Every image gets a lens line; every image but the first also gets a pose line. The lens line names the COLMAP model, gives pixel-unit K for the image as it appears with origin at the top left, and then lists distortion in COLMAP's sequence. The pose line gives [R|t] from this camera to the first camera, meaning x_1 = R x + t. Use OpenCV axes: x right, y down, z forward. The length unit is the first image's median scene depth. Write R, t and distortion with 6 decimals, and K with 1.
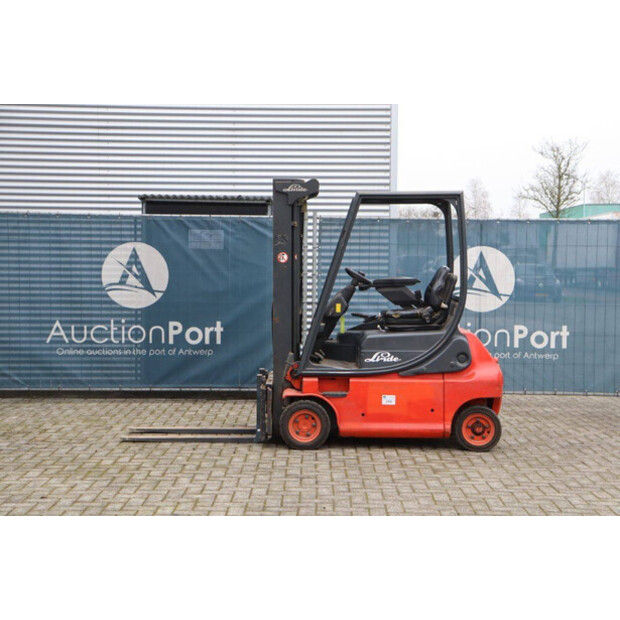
lens RADIAL K [[1051.1, 0, 313.6], [0, 1051.1, 304.3], [0, 0, 1]] dist [0.177601, 0.000000]
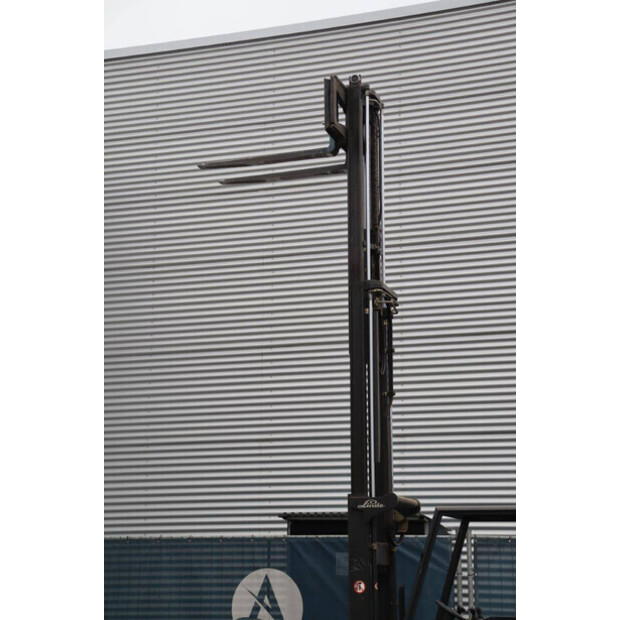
lens RADIAL K [[1238.8, 0, 304.4], [0, 1238.8, 313.8], [0, 0, 1]] dist [0.342486, 0.000000]
pose [[0.944755, -0.071172, -0.319956, 0.213464], [-0.012229, 0.967808, -0.251393, -0.000546], [0.327549, 0.241418, 0.913471, -0.006455]]
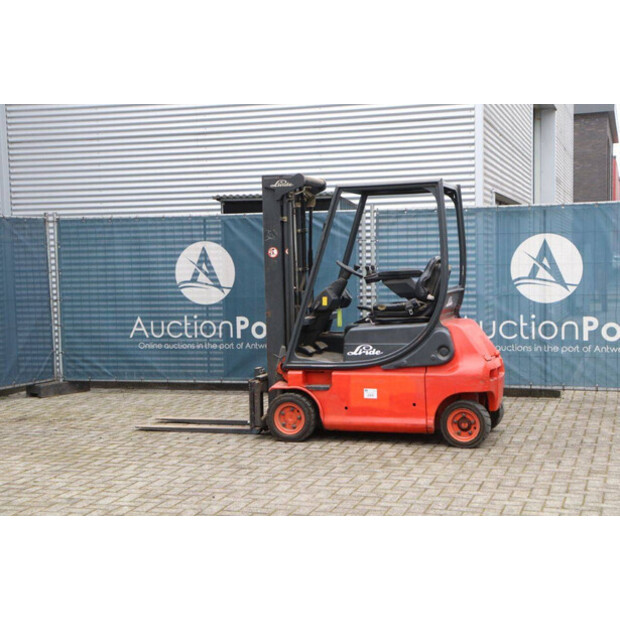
lens RADIAL K [[1051.1, 0, 302.8], [0, 1051.1, 302.0], [0, 0, 1]] dist [0.177601, 0.000000]
pose [[0.955344, -0.015567, -0.295086, 0.232798], [0.016180, 0.999869, -0.000366, 0.003155], [0.295053, -0.004424, 0.955471, 0.028430]]
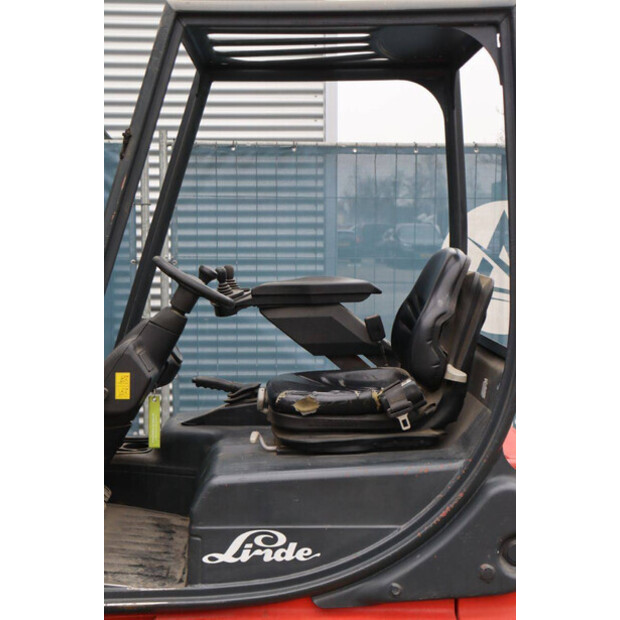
lens RADIAL K [[966.5, 0, 307.8], [0, 966.5, 315.8], [0, 0, 1]] dist [0.135851, 0.000000]
pose [[0.999626, -0.009901, 0.025482, 0.055929], [0.008677, 0.998825, 0.047685, -0.024049], [-0.025924, -0.047446, 0.998537, 0.551482]]
